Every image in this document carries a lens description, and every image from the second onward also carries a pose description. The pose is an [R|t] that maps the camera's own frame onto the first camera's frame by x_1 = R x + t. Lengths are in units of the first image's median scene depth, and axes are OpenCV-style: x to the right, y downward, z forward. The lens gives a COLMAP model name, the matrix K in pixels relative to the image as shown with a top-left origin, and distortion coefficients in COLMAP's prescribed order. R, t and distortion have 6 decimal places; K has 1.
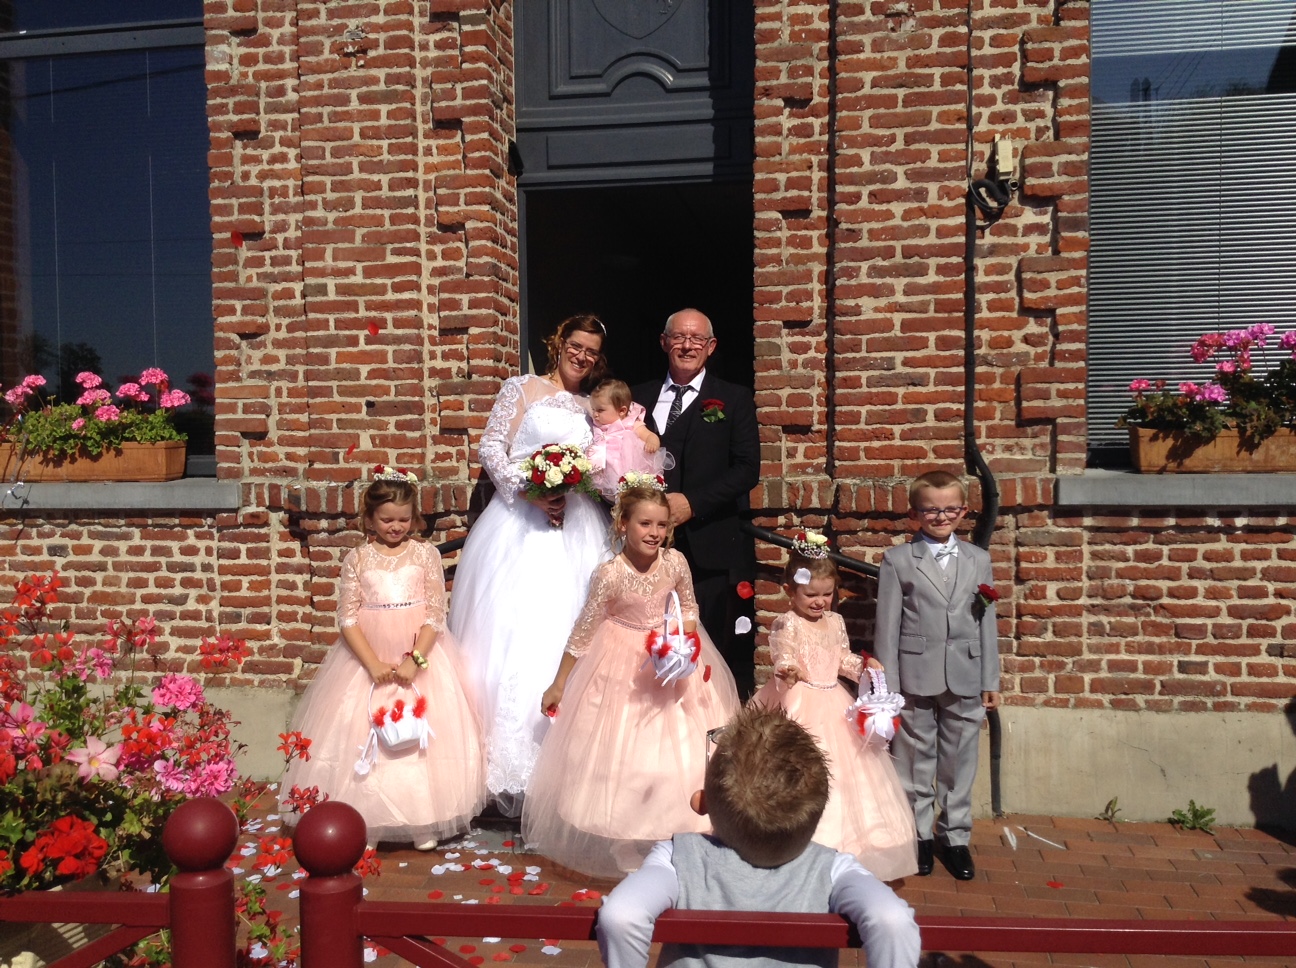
lens RADIAL K [[1222.5, 0, 648.9], [0, 1222.5, 488.5], [0, 0, 1]] dist [0.025539, 0.000000]
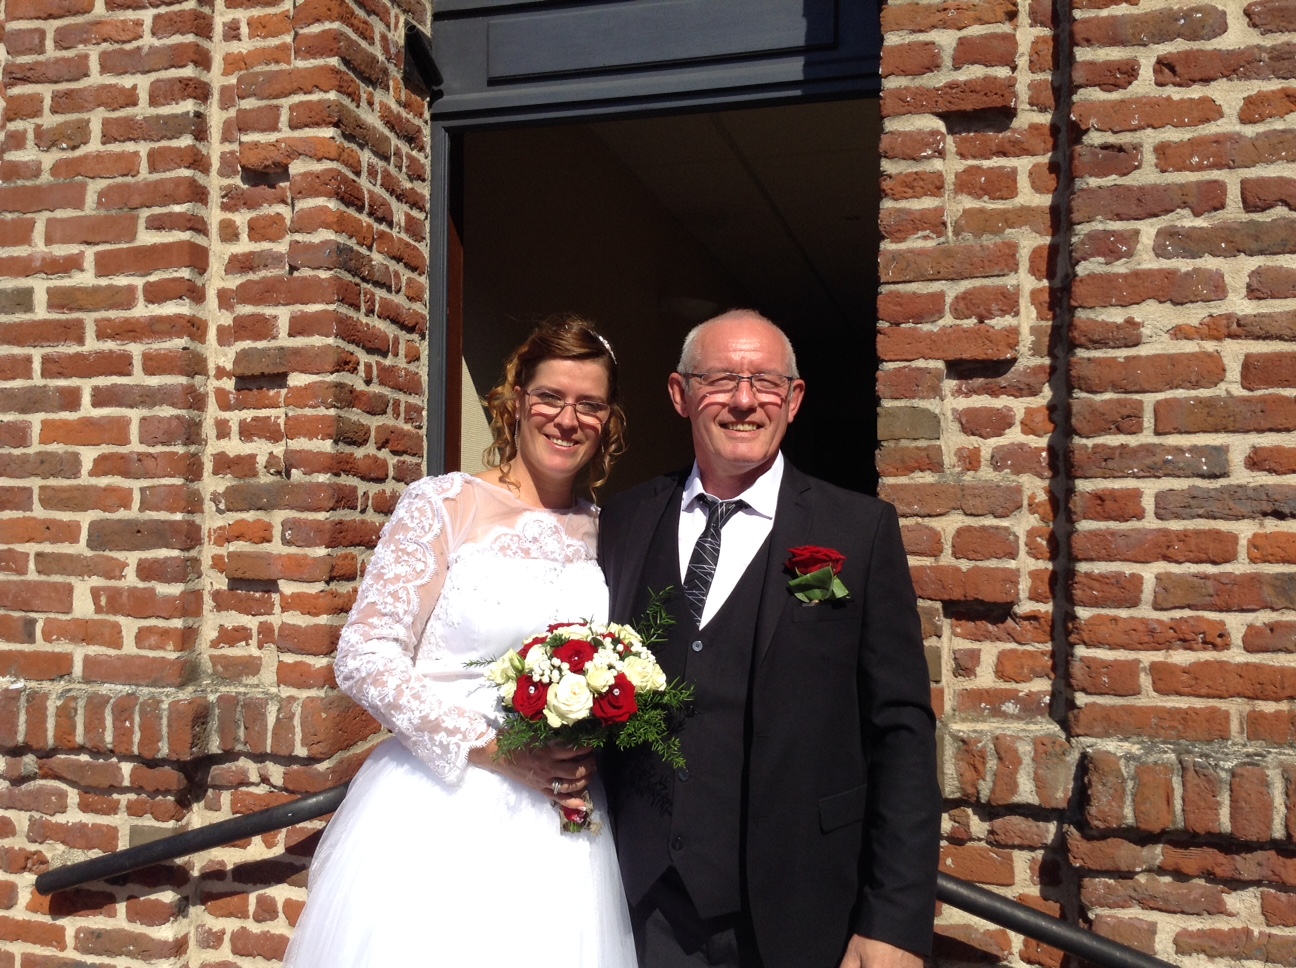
lens RADIAL K [[1222.5, 0, 640.0], [0, 1222.5, 457.7], [0, 0, 1]] dist [0.025539, 0.000000]
pose [[0.993869, 0.016134, -0.109382, 0.047409], [-0.026666, 0.995070, -0.095522, -0.055673], [0.107301, 0.097853, 0.989399, 0.538665]]
